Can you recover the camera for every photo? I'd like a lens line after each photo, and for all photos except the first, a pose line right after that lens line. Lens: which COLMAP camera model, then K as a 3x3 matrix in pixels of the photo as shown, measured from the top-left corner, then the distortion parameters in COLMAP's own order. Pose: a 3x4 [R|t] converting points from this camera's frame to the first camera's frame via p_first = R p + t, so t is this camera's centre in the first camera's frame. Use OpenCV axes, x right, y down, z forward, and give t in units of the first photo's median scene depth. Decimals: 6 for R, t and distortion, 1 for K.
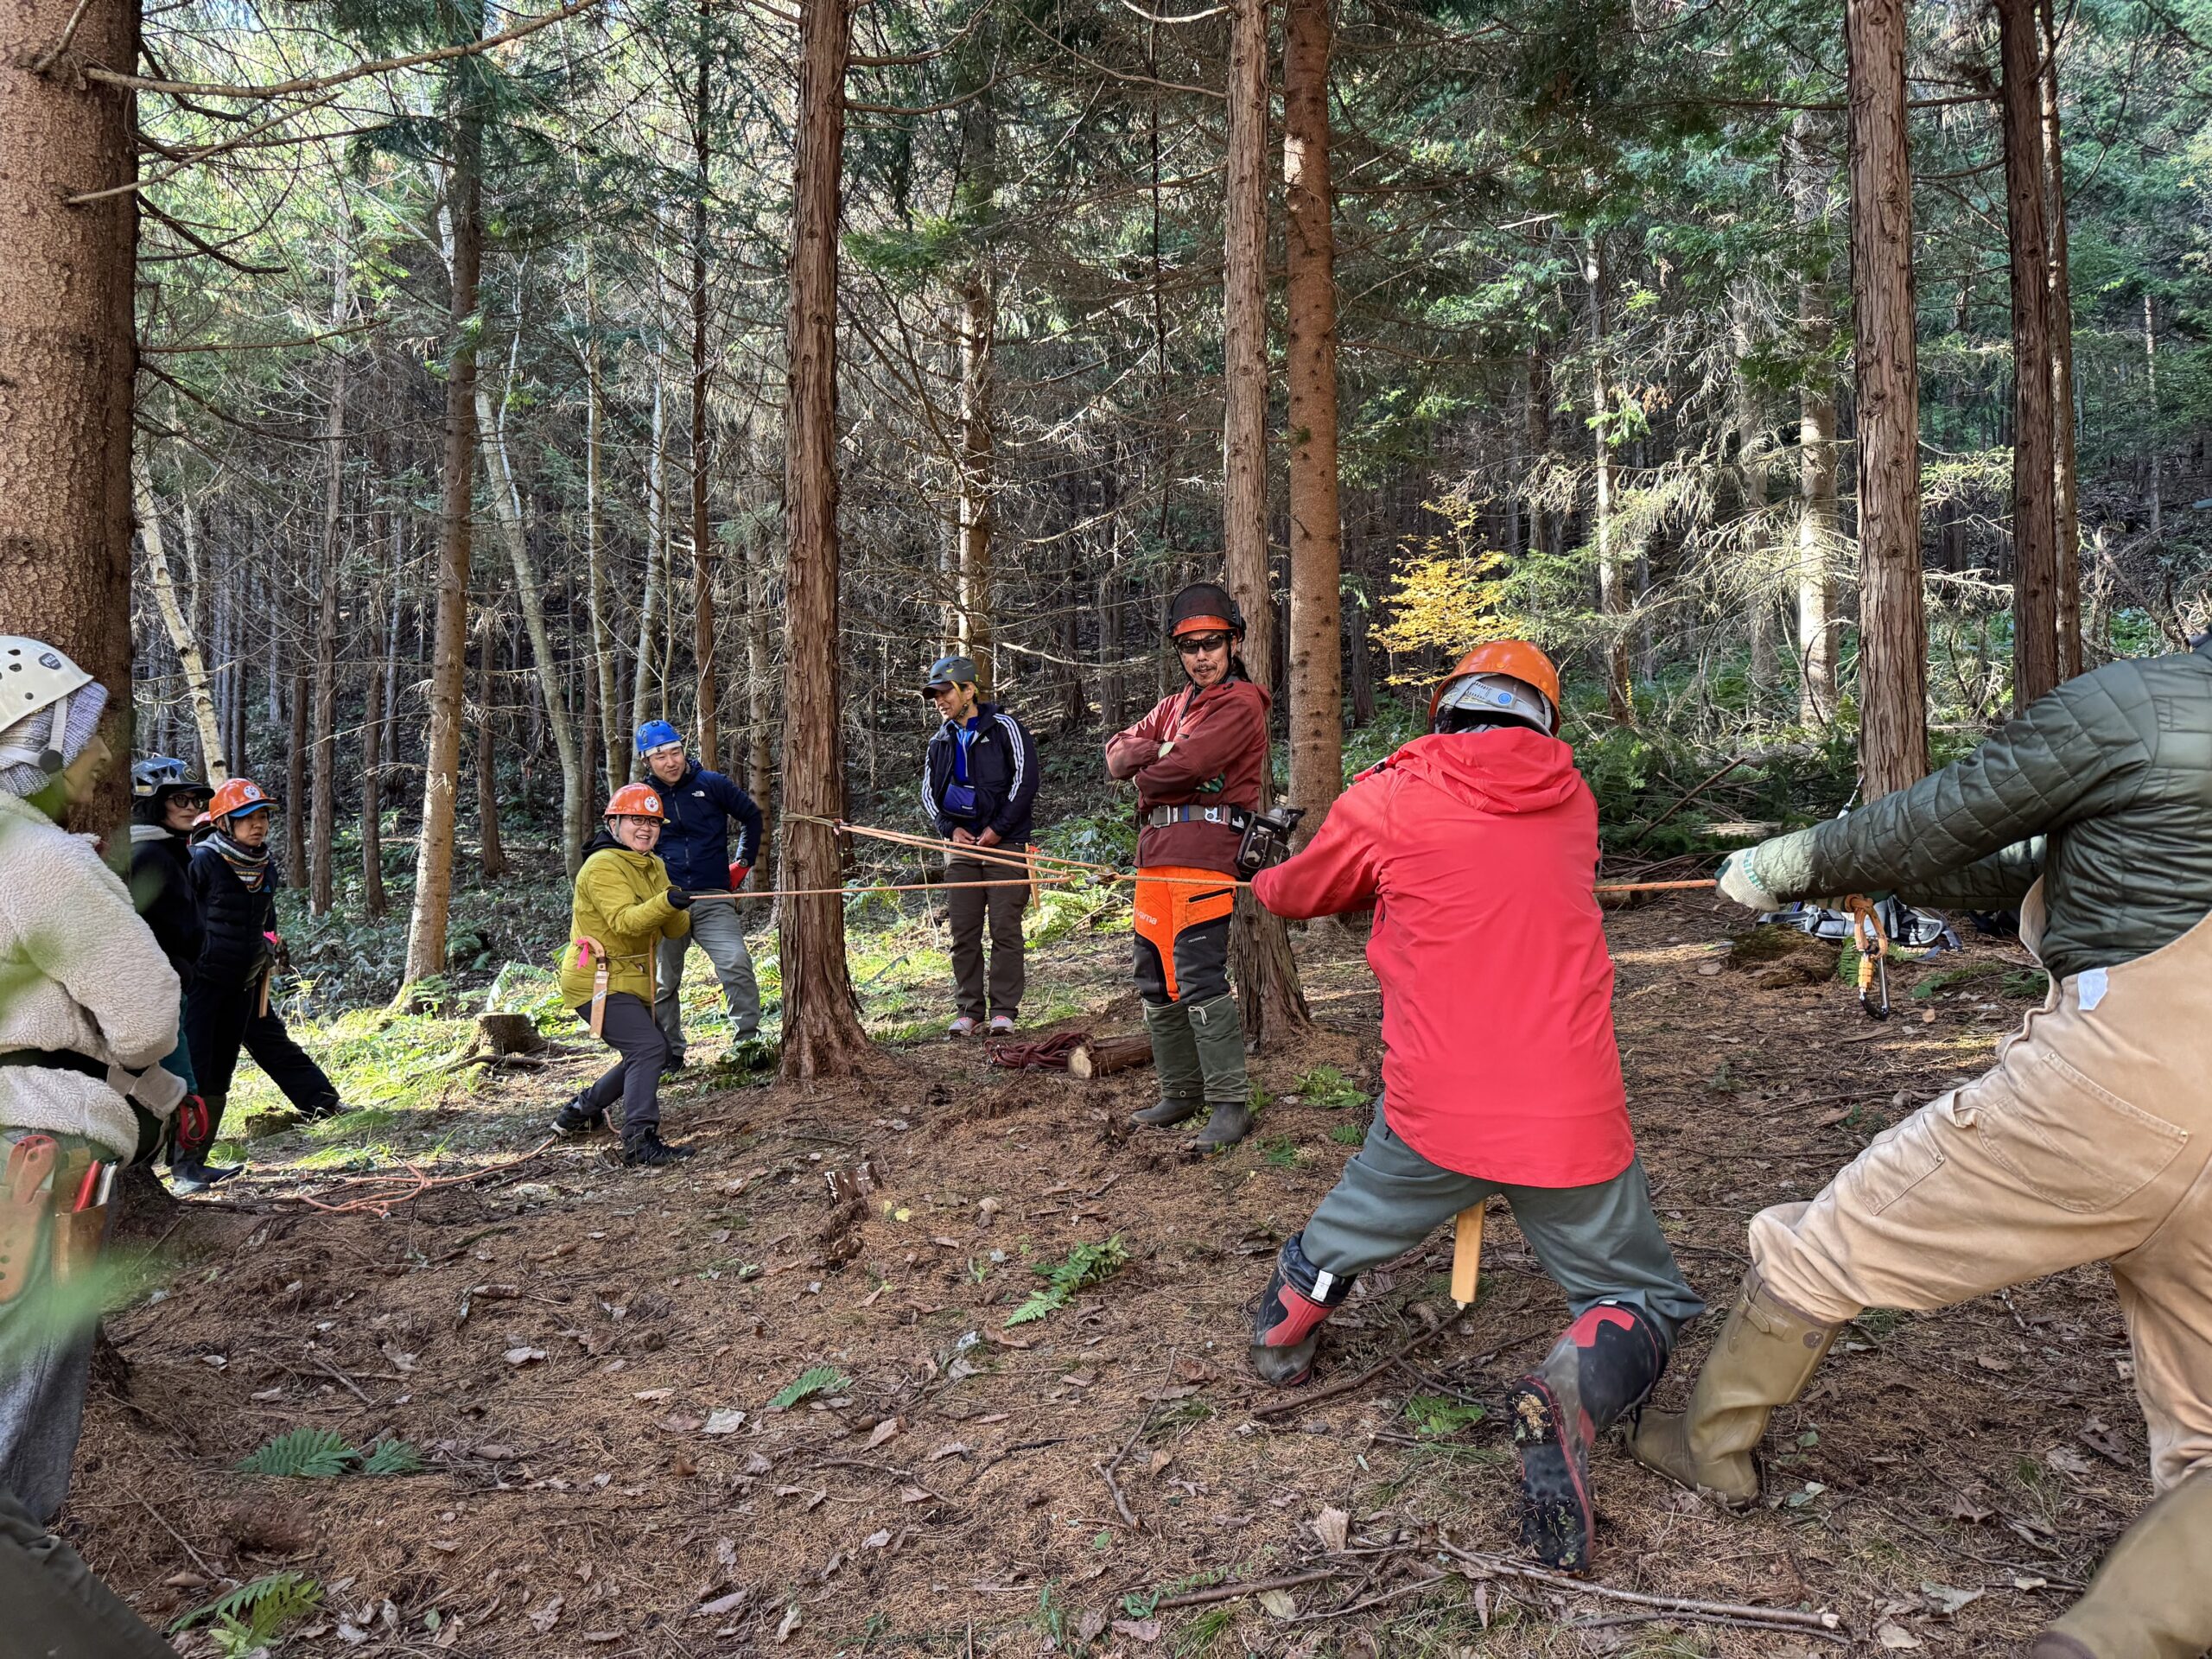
lens RADIAL K [[1552.1, 0, 1095.0], [0, 1552.1, 830.8], [0, 0, 1]] dist [-0.028520, -0.000176]
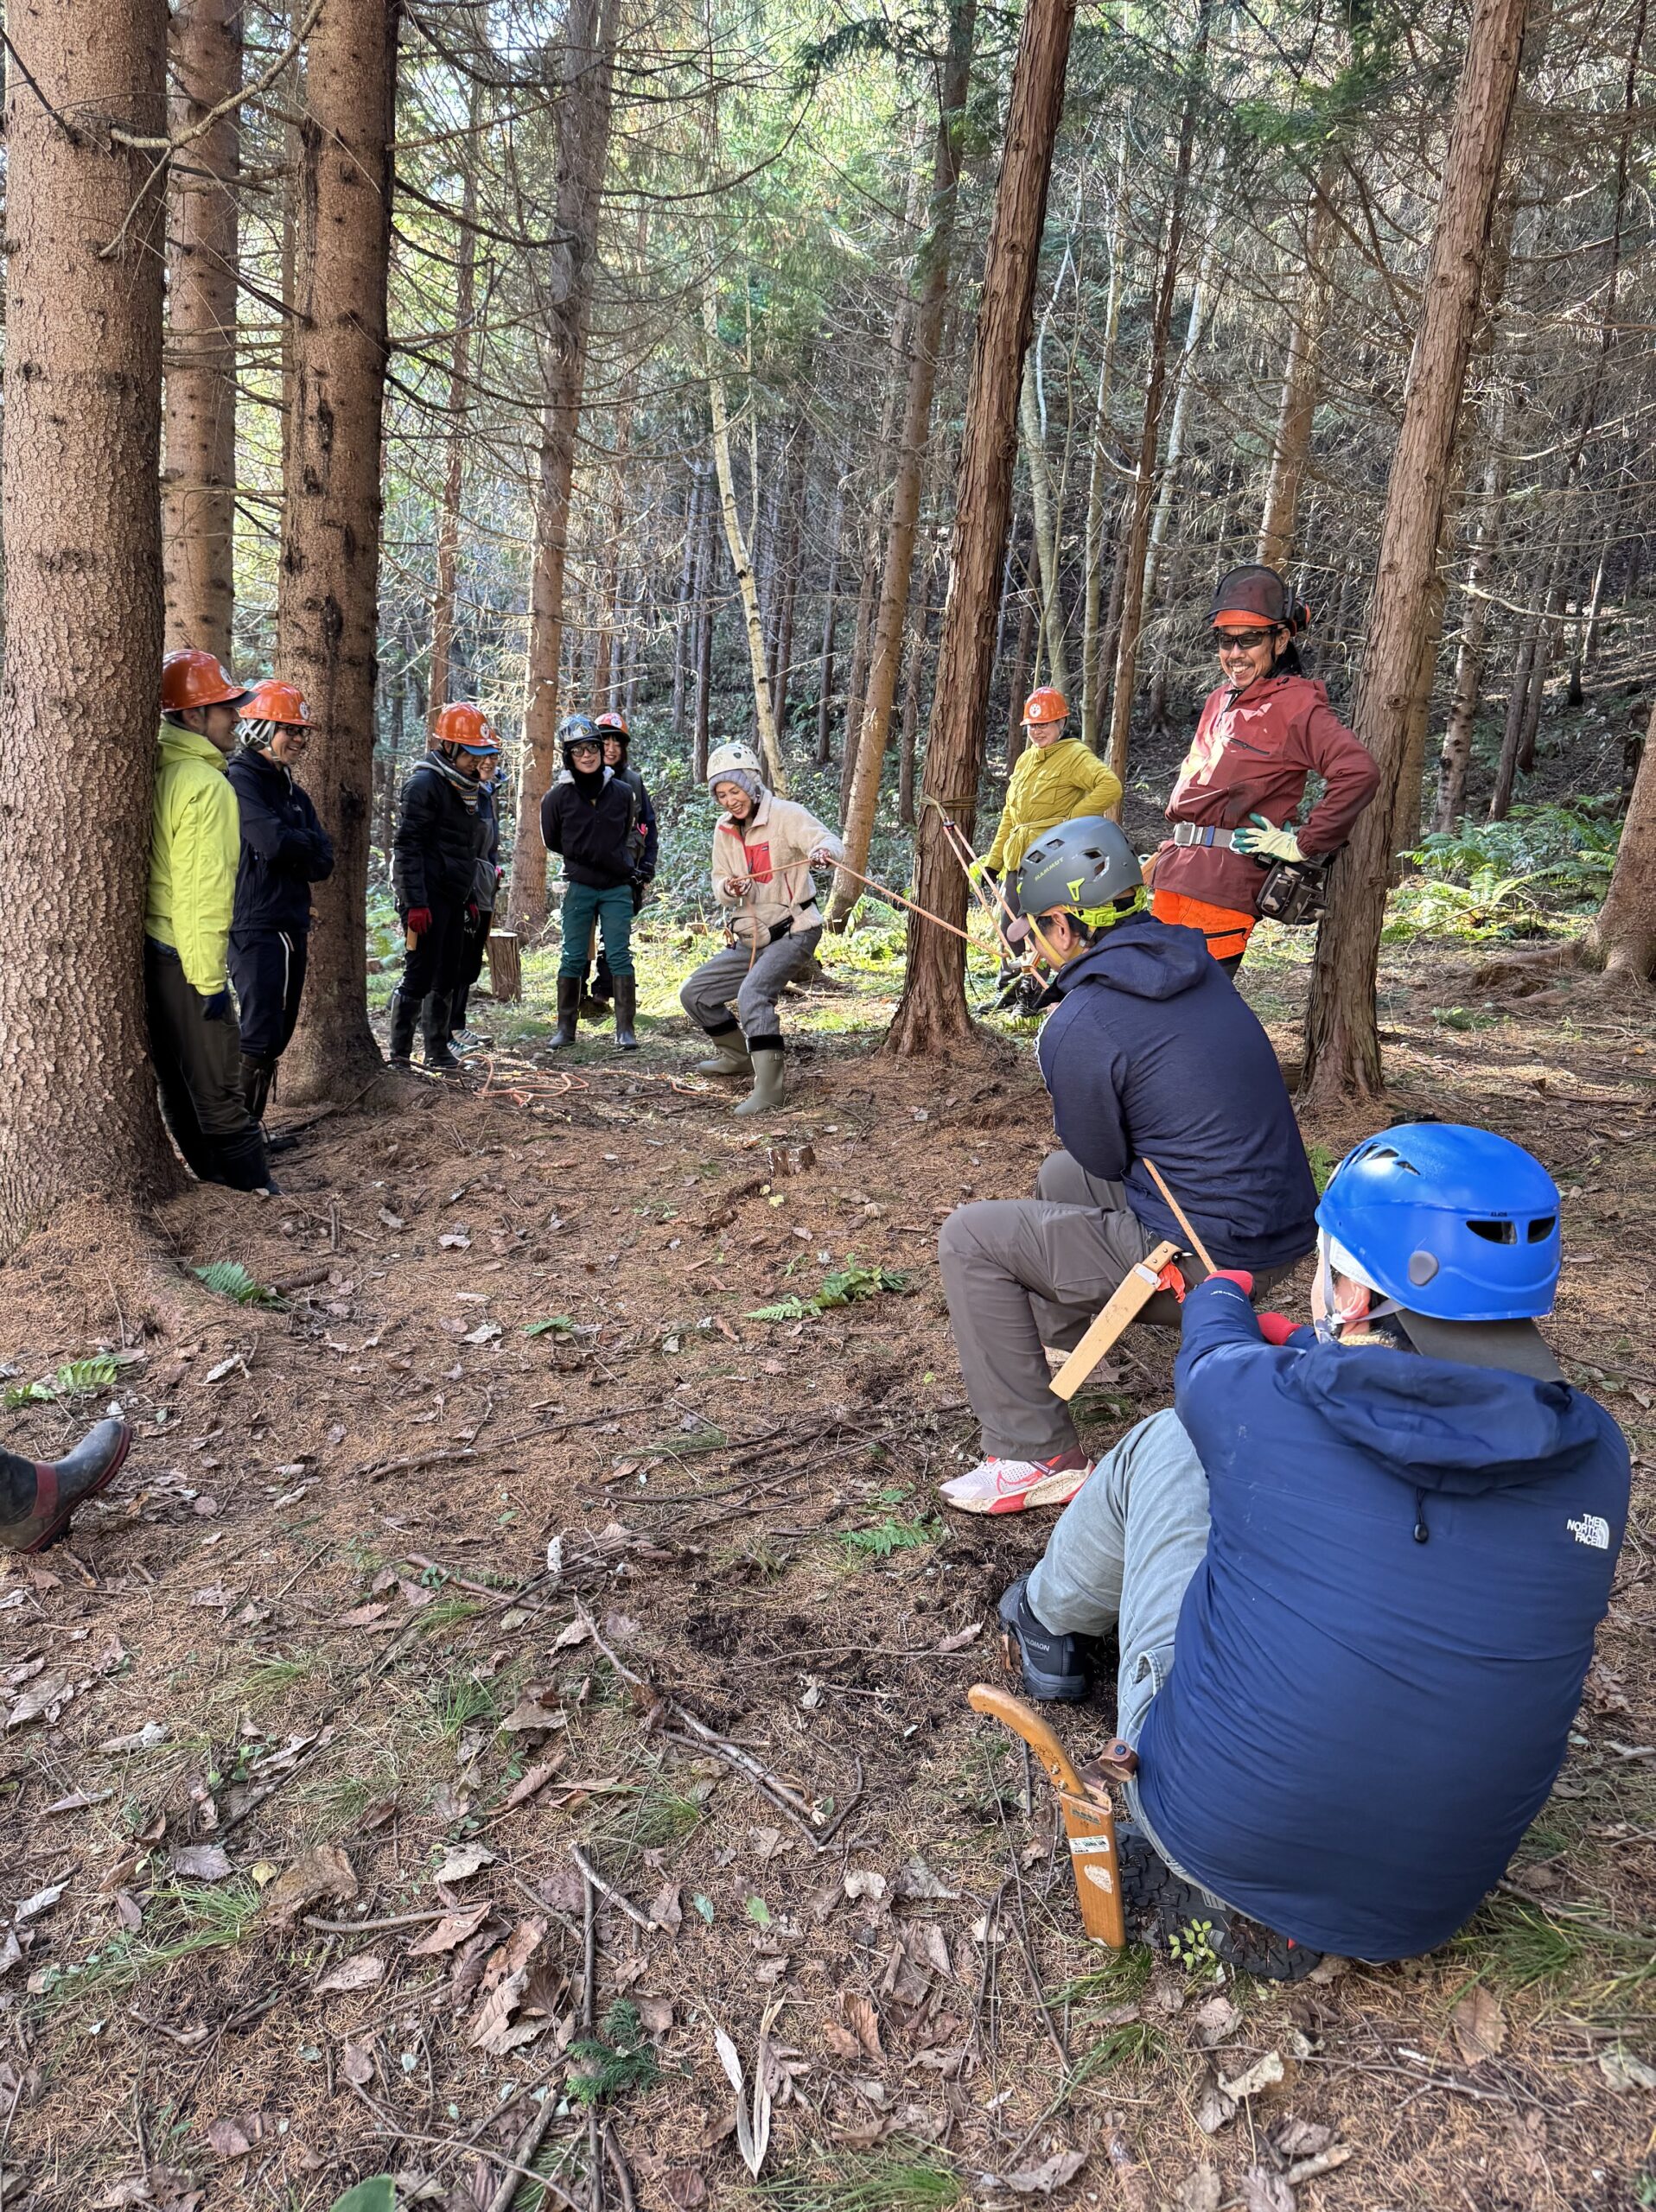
lens RADIAL K [[1552.3, 0, 819.6], [0, 1552.3, 1115.8], [0, 0, 1]] dist [-0.028520, -0.000176]
pose [[0.858828, 0.178744, -0.480068, 0.321576], [-0.067326, 0.968405, 0.240122, -0.052544], [0.507820, -0.173902, 0.843728, 0.097671]]
